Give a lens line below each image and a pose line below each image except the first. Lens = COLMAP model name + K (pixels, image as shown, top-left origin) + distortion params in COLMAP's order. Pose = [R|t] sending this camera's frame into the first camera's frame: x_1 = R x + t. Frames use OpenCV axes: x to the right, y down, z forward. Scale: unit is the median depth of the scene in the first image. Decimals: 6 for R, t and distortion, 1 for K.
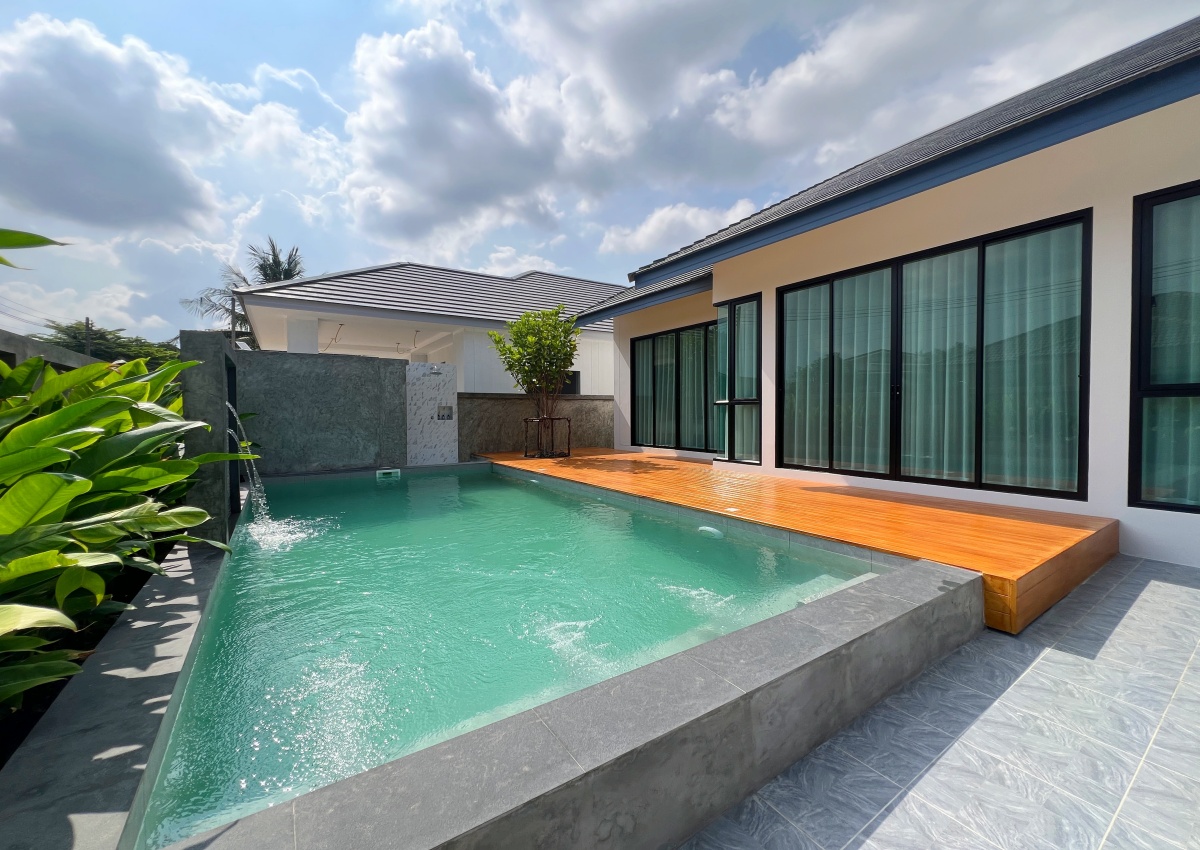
lens RADIAL K [[485.6, 0, 593.3], [0, 485.6, 424.7], [0, 0, 1]] dist [-0.001163, -0.000869]
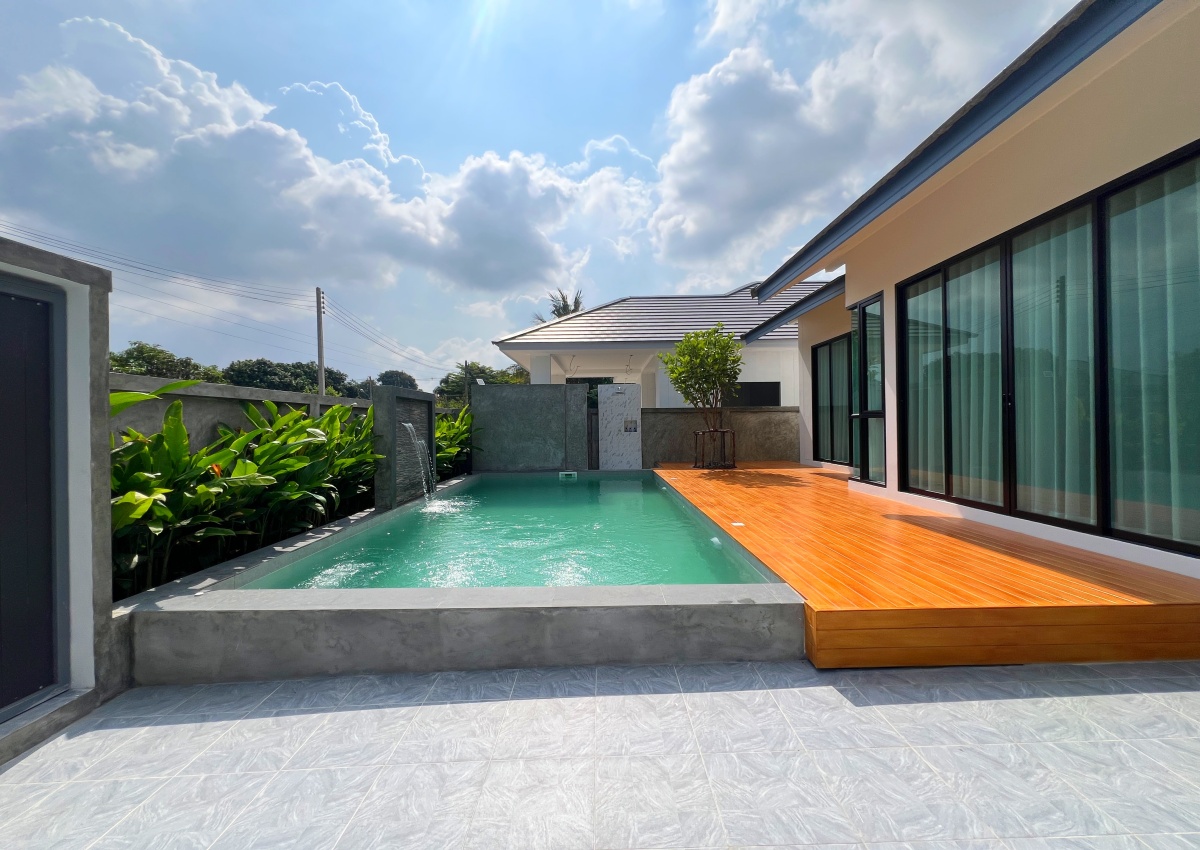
lens RADIAL K [[485.6, 0, 598.8], [0, 485.6, 421.2], [0, 0, 1]] dist [-0.001163, -0.000869]
pose [[0.832466, -0.007581, -0.554024, 0.345387], [-0.007009, 0.999682, -0.024211, -0.009228], [0.554031, 0.024038, 0.832149, -0.015514]]
